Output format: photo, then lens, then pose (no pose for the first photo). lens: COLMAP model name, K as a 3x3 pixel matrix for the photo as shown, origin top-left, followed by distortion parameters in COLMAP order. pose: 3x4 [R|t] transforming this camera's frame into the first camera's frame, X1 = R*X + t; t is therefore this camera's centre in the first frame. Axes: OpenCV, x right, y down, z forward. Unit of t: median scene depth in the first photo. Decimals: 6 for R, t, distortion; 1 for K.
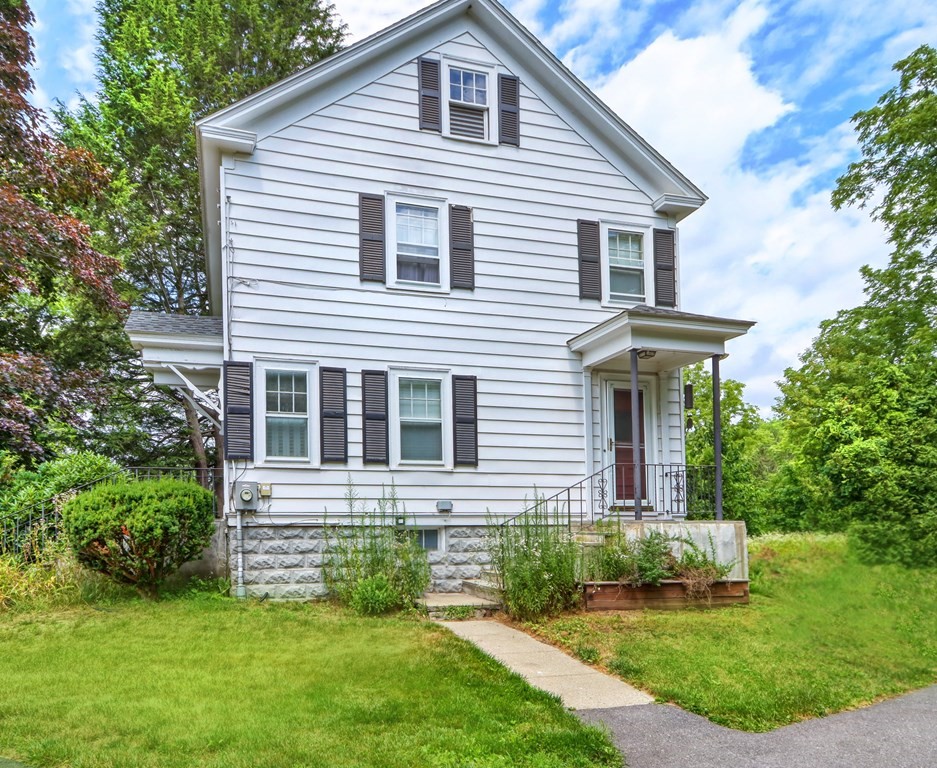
lens RADIAL K [[598.5, 0, 386.5], [0, 598.5, 502.6], [0, 0, 1]] dist [0.029675, 0.002648]
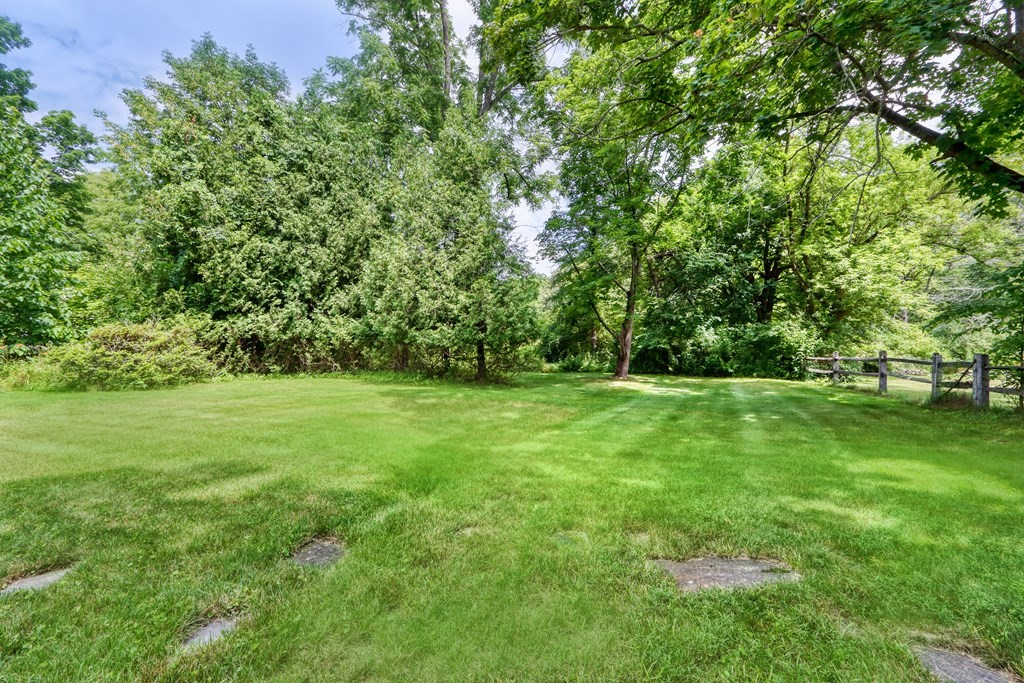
lens RADIAL K [[475.2, 0, 510.6], [0, 475.2, 335.3], [0, 0, 1]] dist [-0.004281, 0.000418]
pose [[0.678052, 0.019383, 0.734759, 0.639382], [-0.043562, 0.998955, 0.013848, 0.031956], [-0.733722, -0.041397, 0.678187, 0.428439]]
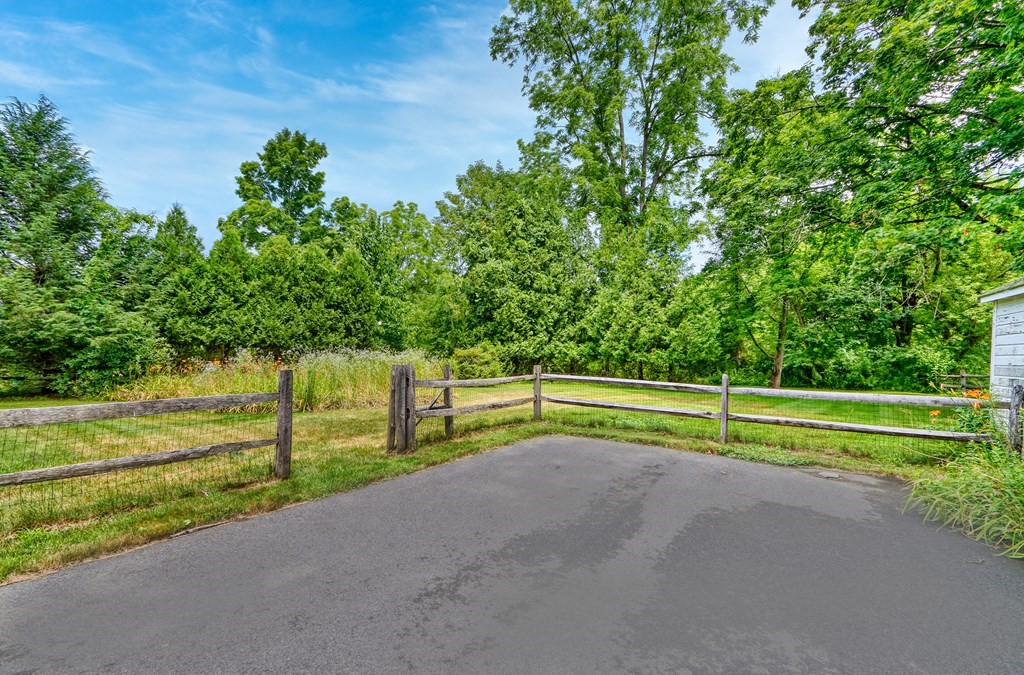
lens RADIAL K [[475.2, 0, 508.0], [0, 475.2, 332.7], [0, 0, 1]] dist [-0.004281, 0.000418]
pose [[0.821142, 0.044765, 0.568965, 0.354017], [-0.044168, 0.998914, -0.014849, 0.026693], [-0.569012, -0.012937, 0.822228, 0.335913]]
